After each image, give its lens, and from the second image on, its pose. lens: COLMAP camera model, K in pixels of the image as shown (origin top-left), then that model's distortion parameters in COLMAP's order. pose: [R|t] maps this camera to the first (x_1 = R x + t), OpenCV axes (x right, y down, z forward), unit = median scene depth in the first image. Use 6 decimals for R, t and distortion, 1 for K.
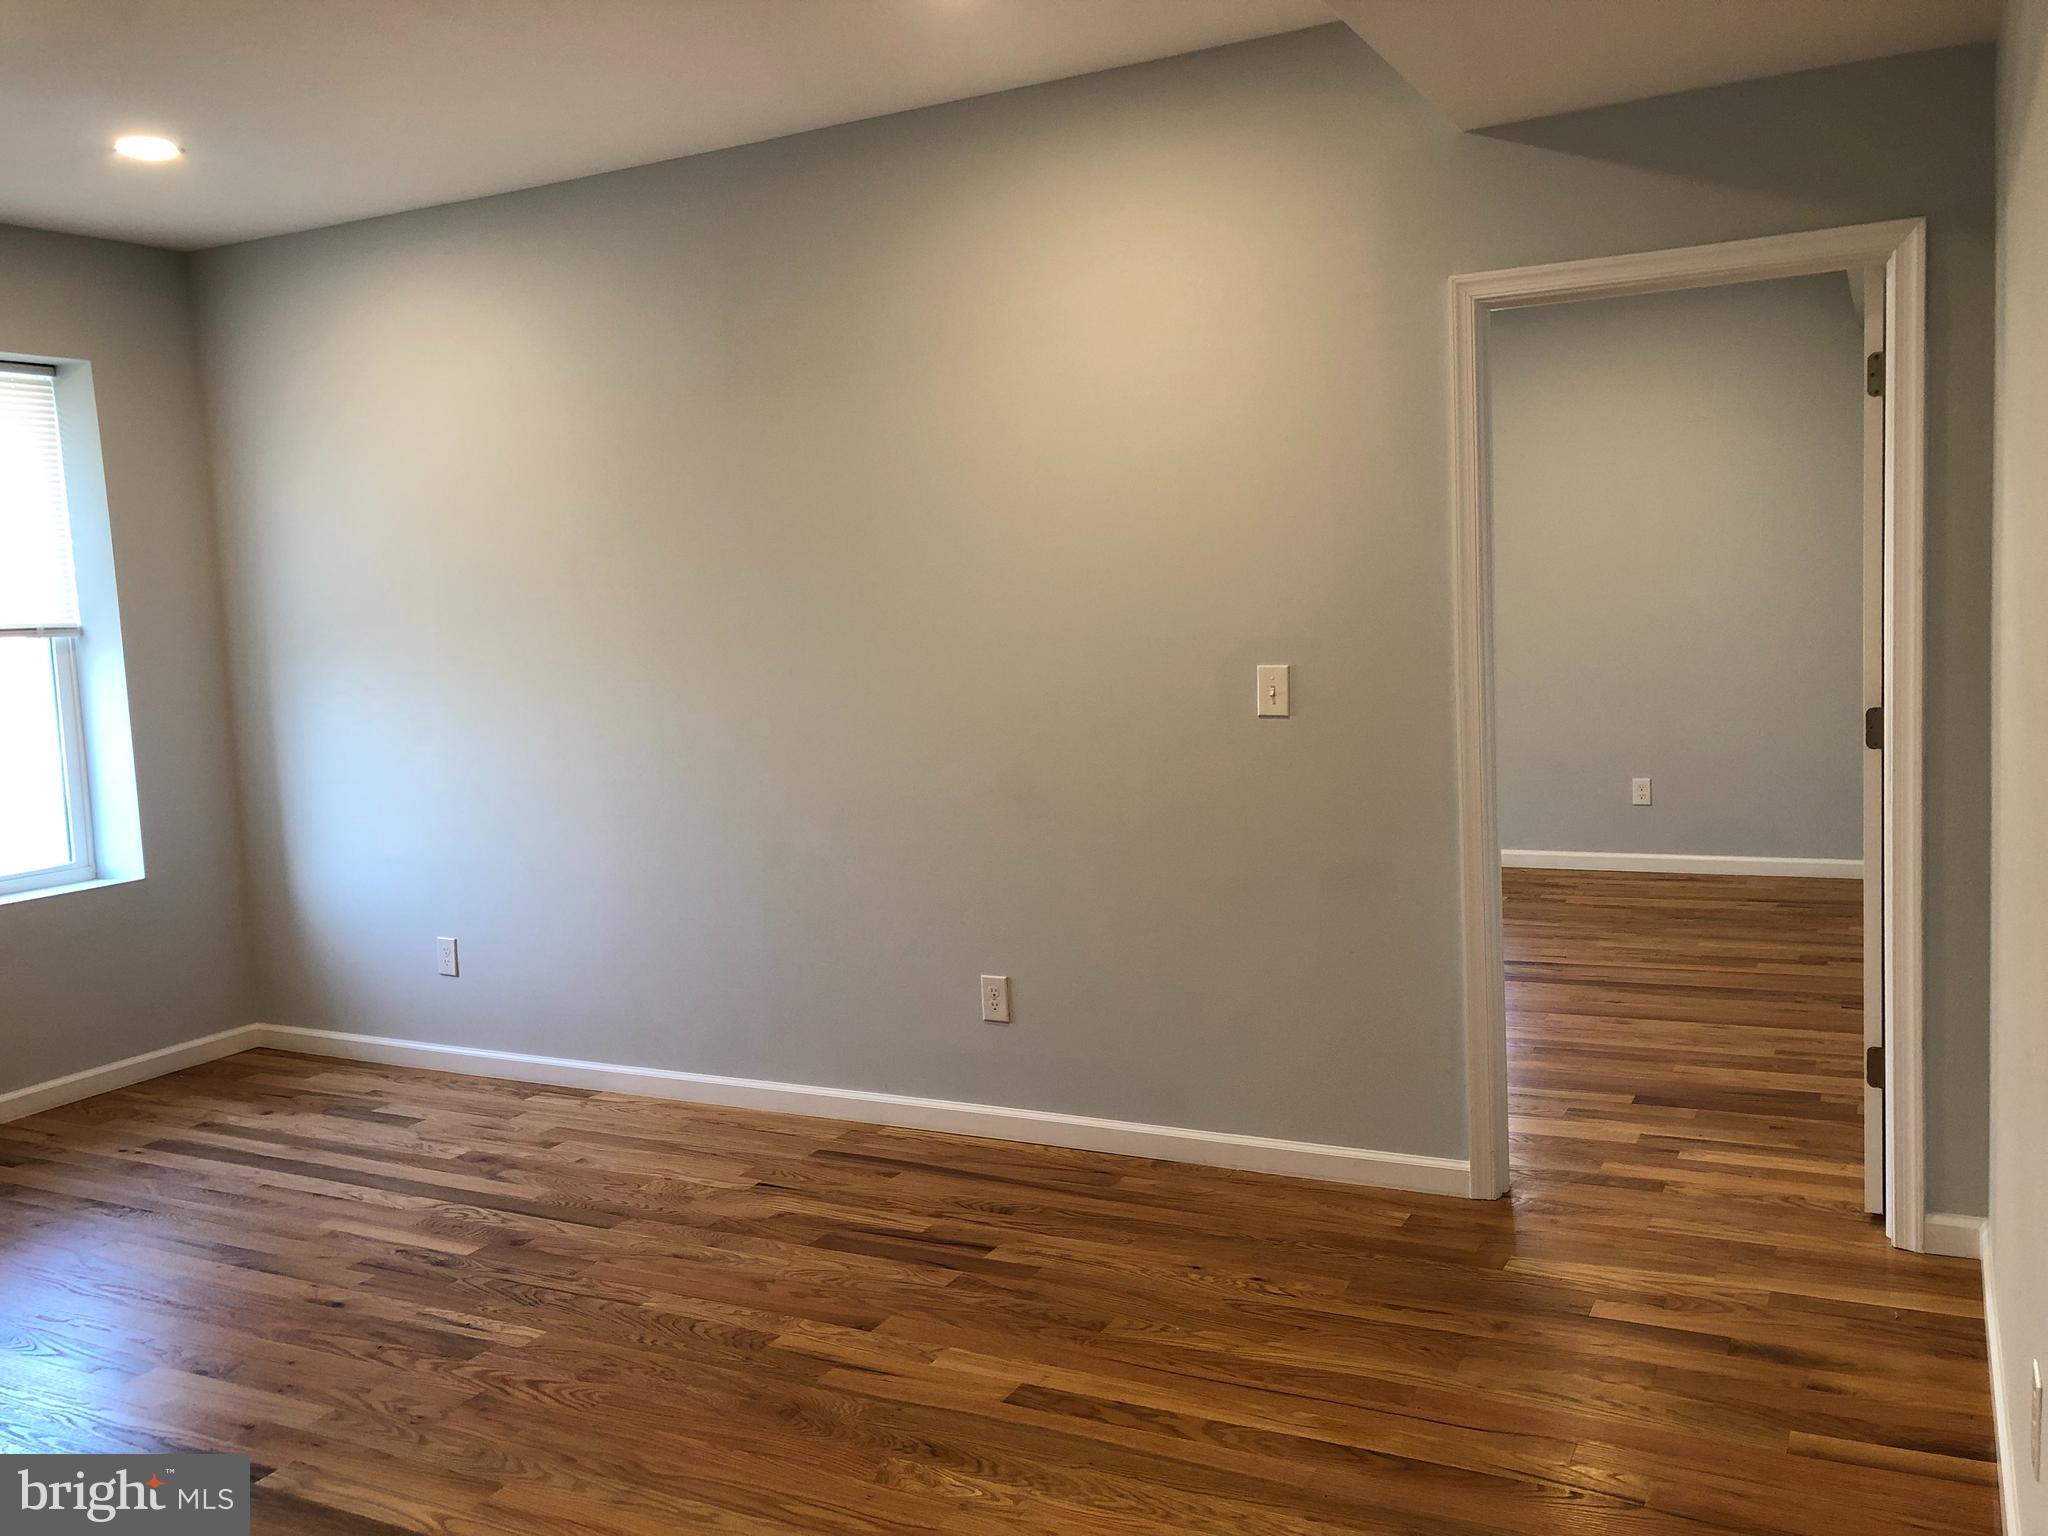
lens RADIAL K [[1690.7, 0, 1016.9], [0, 1690.7, 778.0], [0, 0, 1]] dist [0.038528, -0.040709]
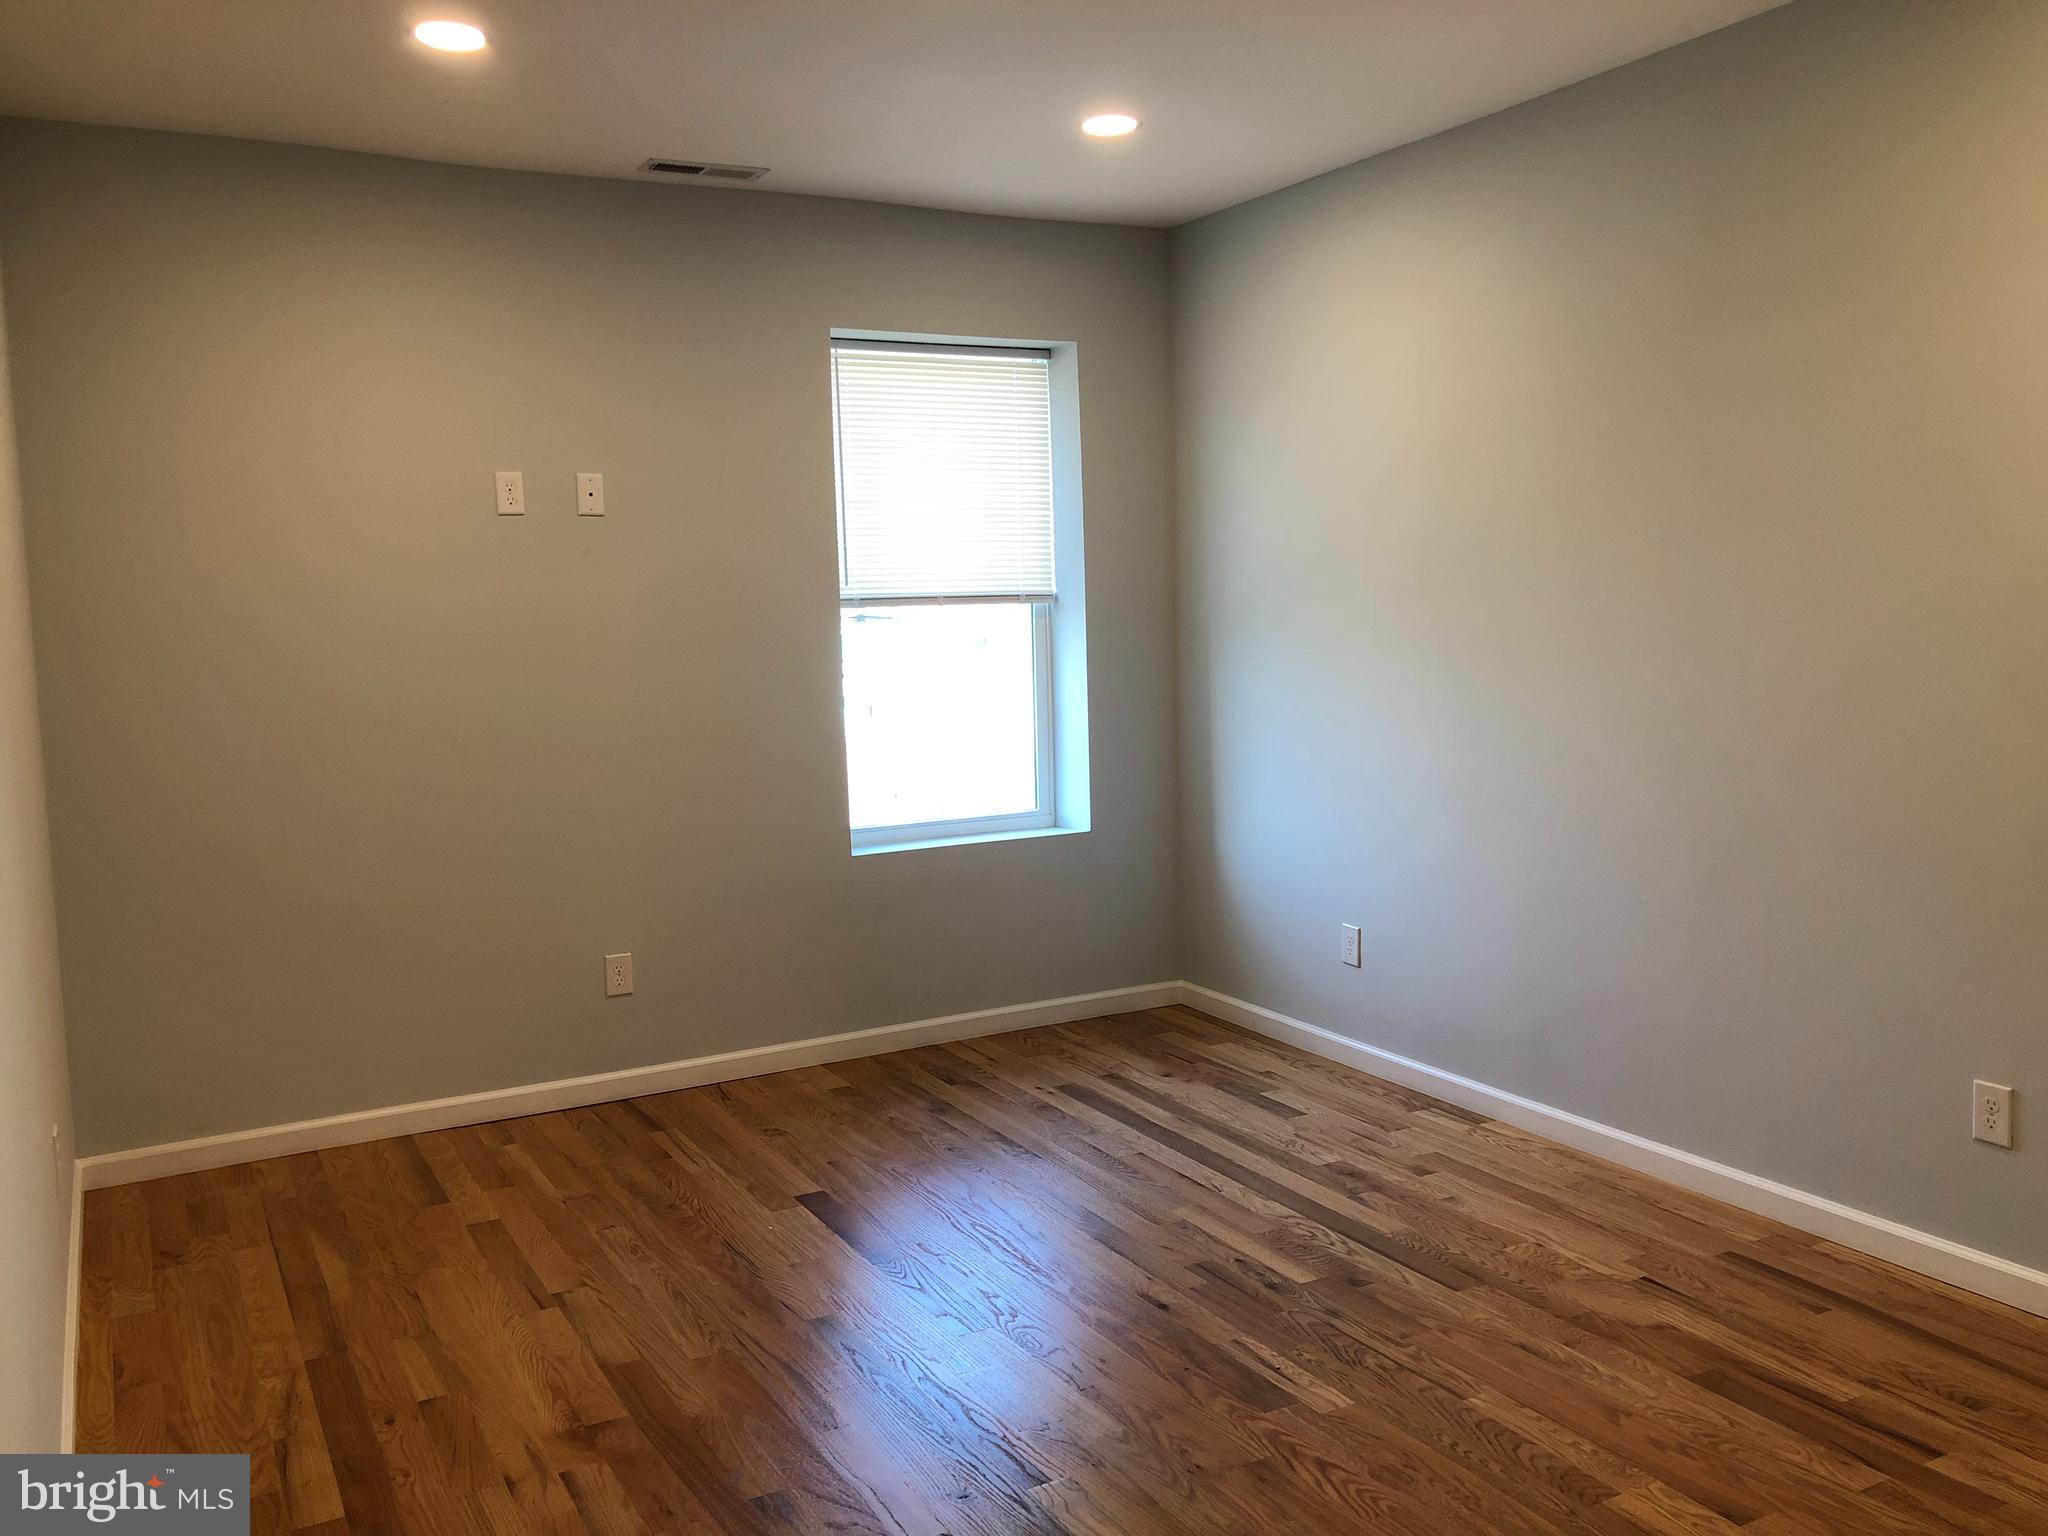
lens RADIAL K [[1690.7, 0, 1018.0], [0, 1690.7, 776.1], [0, 0, 1]] dist [0.038528, -0.040709]
pose [[0.832698, 0.085120, -0.547147, 0.036967], [-0.073989, 0.996357, 0.042401, -0.027302], [0.548763, 0.005176, 0.835962, 0.152054]]
